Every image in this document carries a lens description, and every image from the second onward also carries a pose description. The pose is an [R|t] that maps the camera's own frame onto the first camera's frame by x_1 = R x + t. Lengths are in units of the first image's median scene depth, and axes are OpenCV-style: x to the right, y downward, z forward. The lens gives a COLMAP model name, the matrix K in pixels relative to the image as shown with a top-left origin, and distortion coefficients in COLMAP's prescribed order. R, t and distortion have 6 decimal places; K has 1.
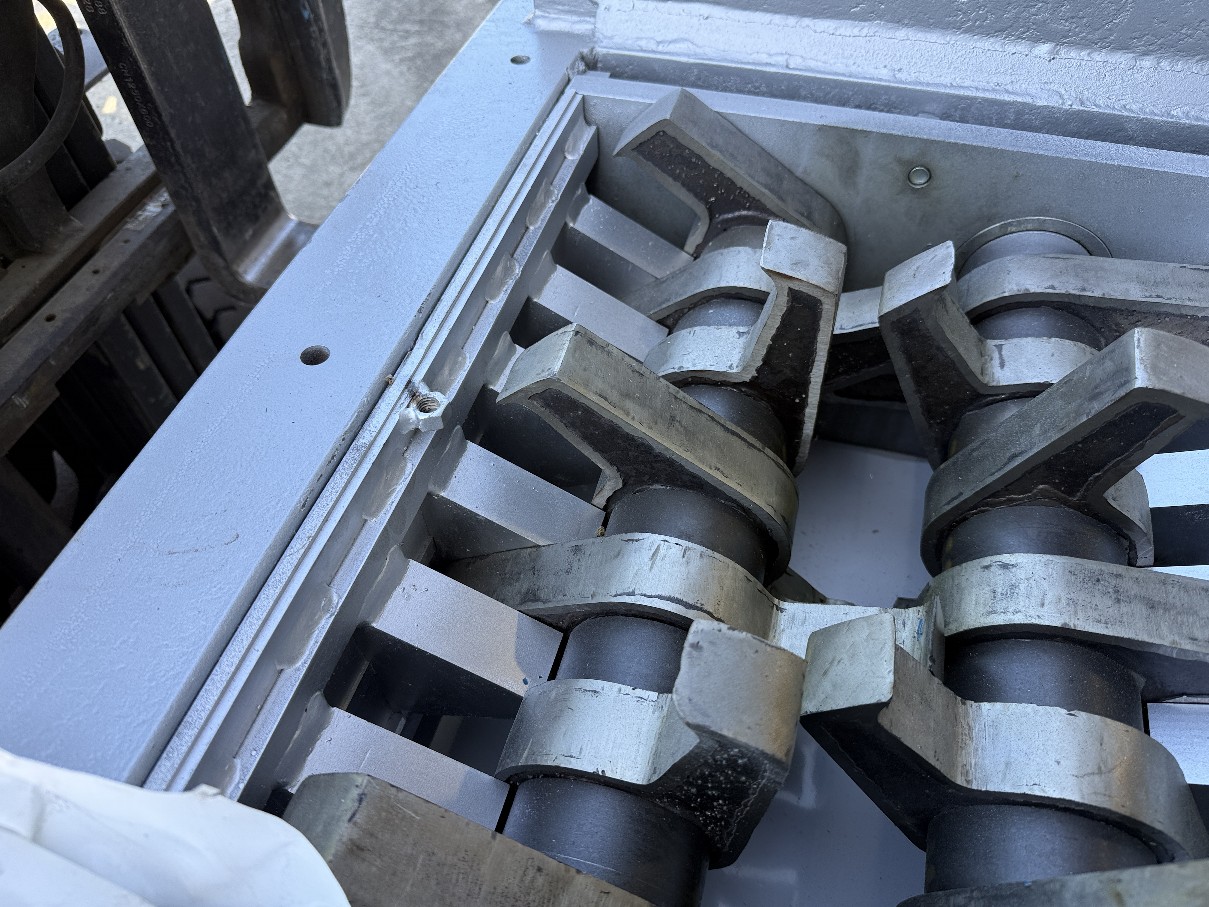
lens RADIAL K [[863.9, 0, 608.6], [0, 863.9, 454.6], [0, 0, 1]] dist [0.082548, -0.191403]
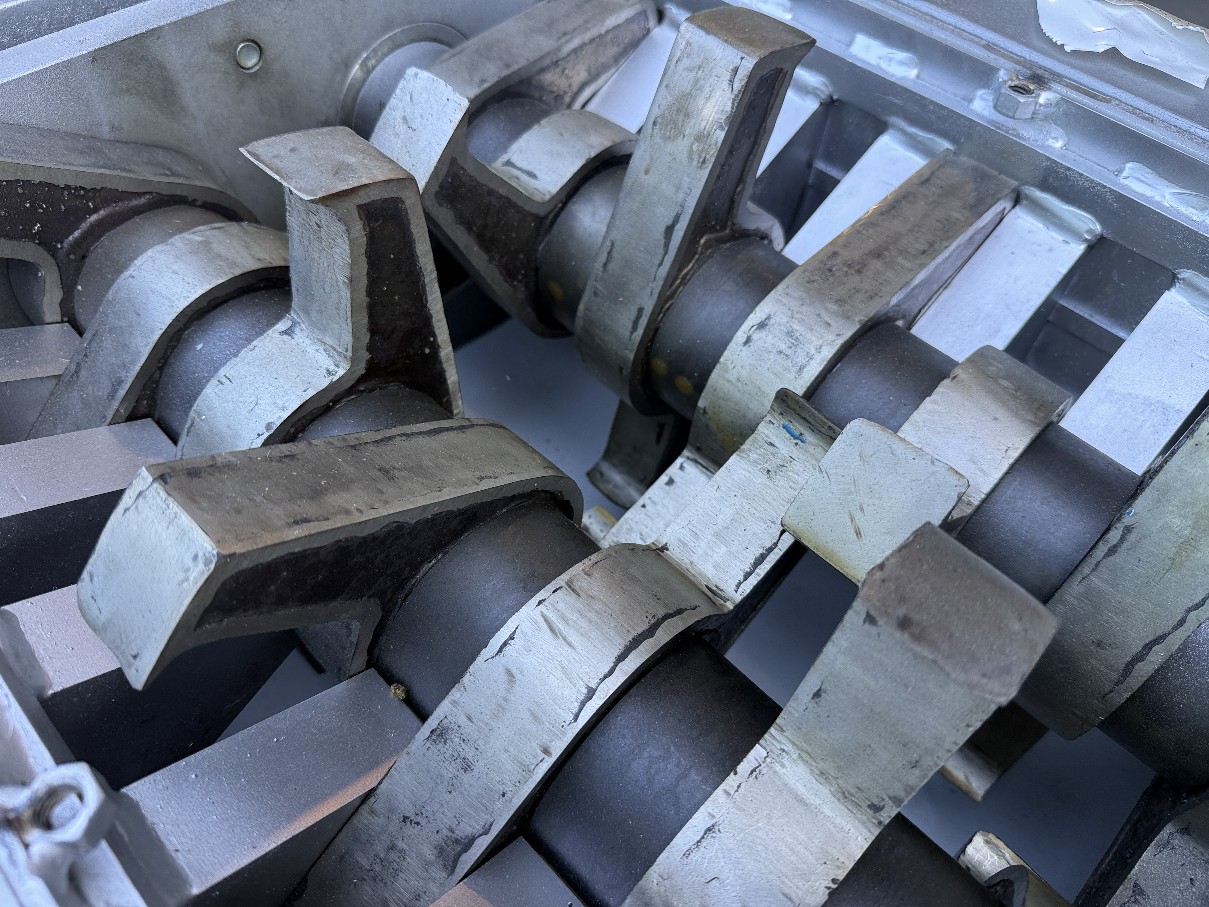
lens RADIAL K [[863.9, 0, 608.6], [0, 863.9, 454.6], [0, 0, 1]] dist [0.082548, -0.191403]
pose [[0.485896, -0.672829, 0.557858, -0.180529], [0.642054, 0.707842, 0.294493, -0.125453], [-0.593019, 0.215082, 0.775931, 0.403140]]
